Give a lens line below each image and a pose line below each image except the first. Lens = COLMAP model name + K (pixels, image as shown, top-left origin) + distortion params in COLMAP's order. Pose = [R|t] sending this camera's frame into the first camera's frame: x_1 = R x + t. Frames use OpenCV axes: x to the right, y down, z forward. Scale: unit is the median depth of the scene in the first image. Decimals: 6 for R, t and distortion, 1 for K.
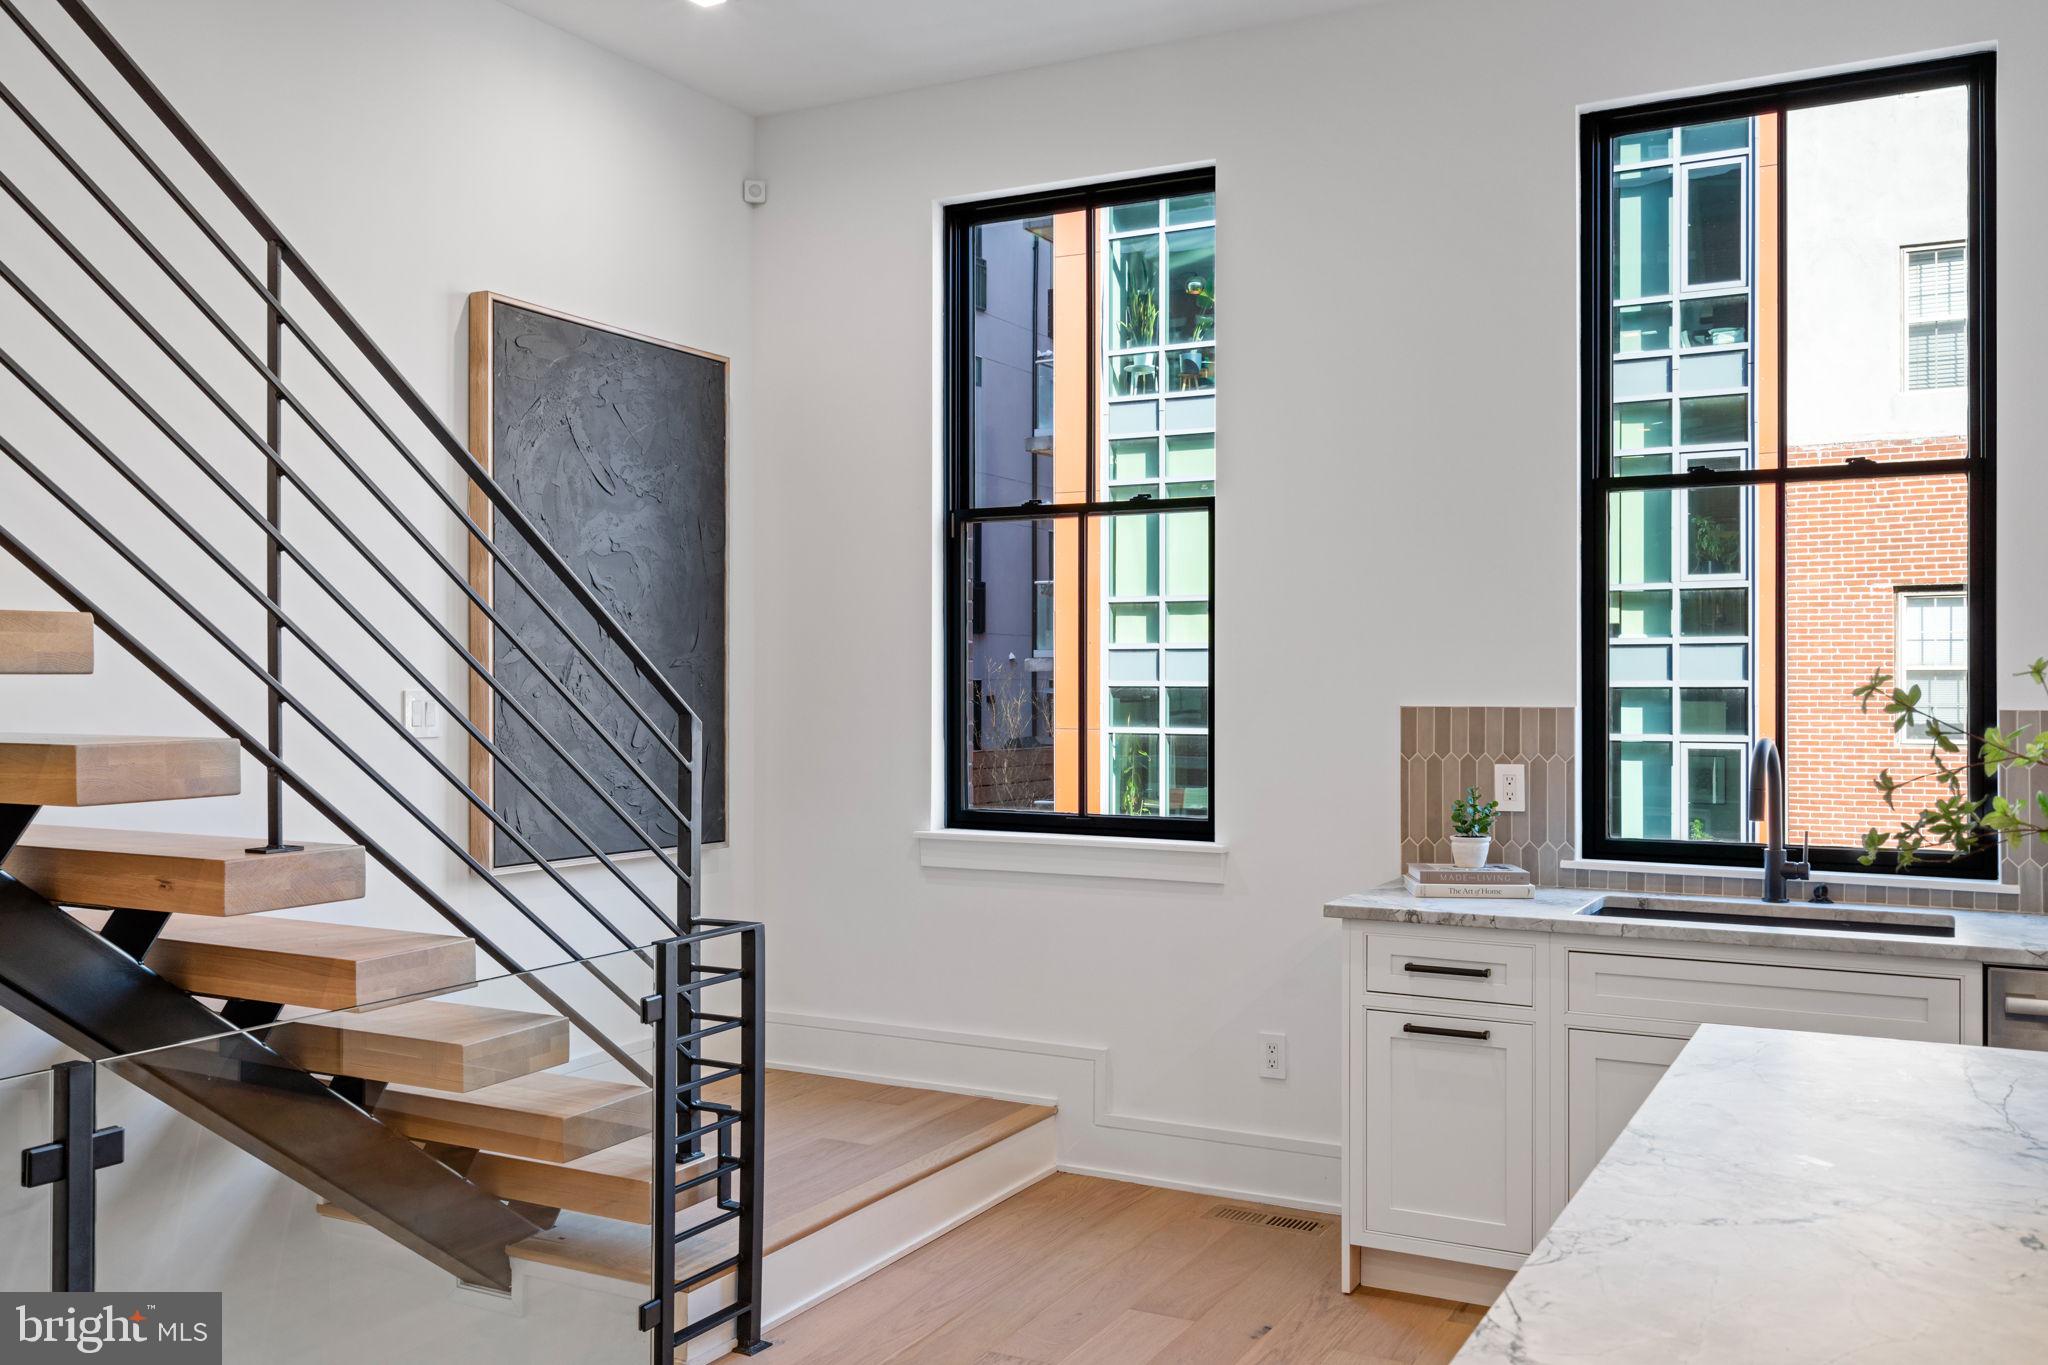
lens RADIAL K [[1728.3, 0, 1024.1], [0, 1728.3, 683.1], [0, 0, 1]] dist [-0.001195, 0.005014]
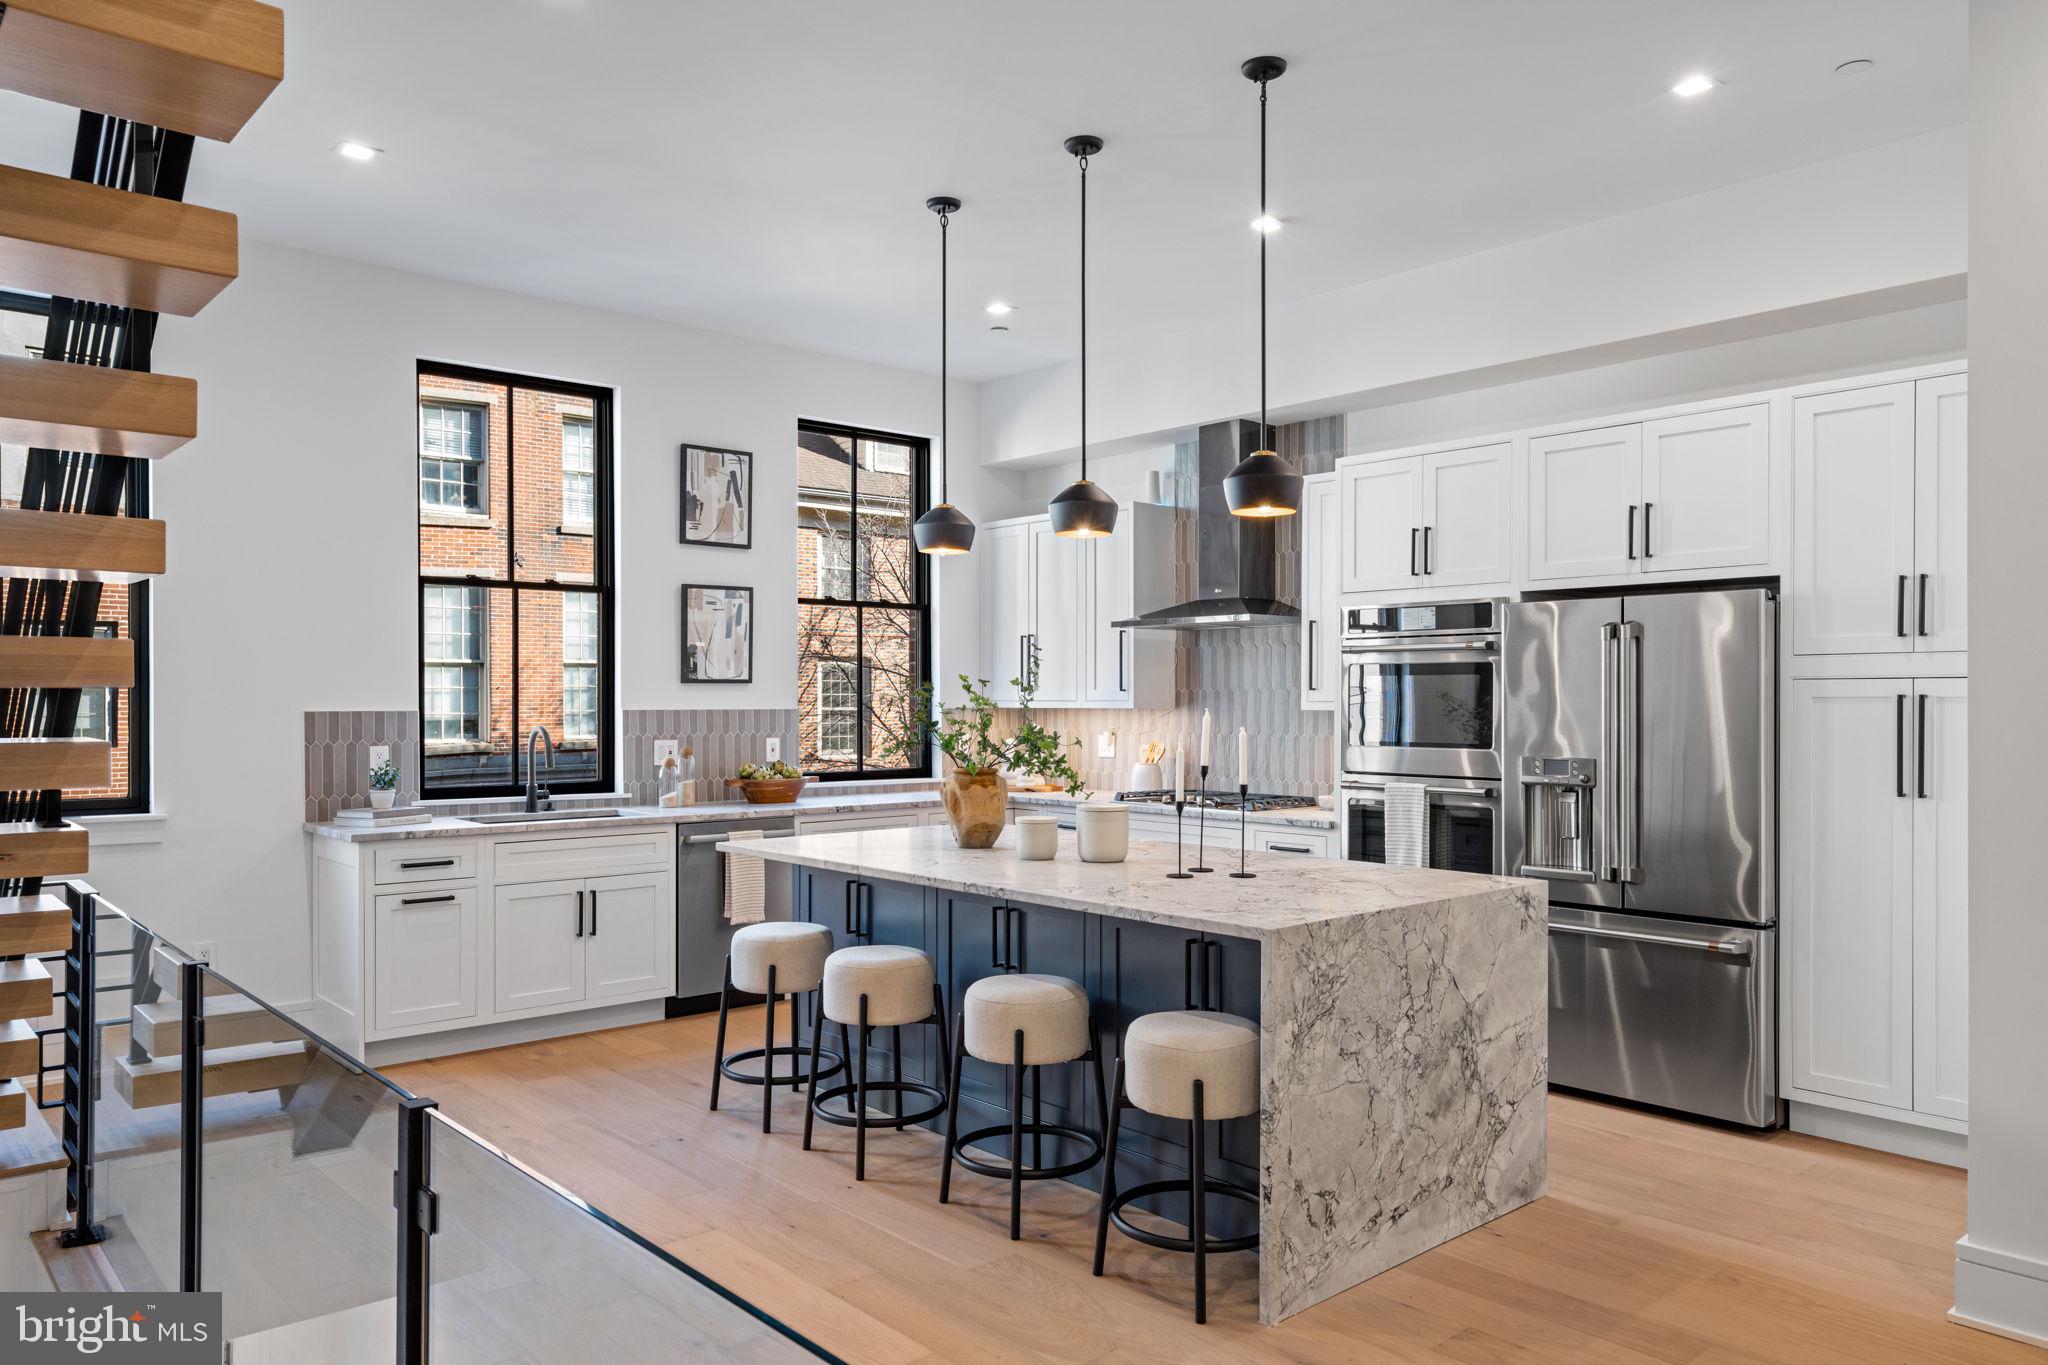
lens RADIAL K [[1403.5, 0, 1024.0], [0, 1403.5, 689.0], [0, 0, 1]] dist [-0.001639, -0.000087]
pose [[0.342707, 0.006264, 0.939421, -0.803521], [-0.001747, 0.999980, -0.006030, -0.000236], [-0.939441, 0.000425, 0.342711, -0.030603]]
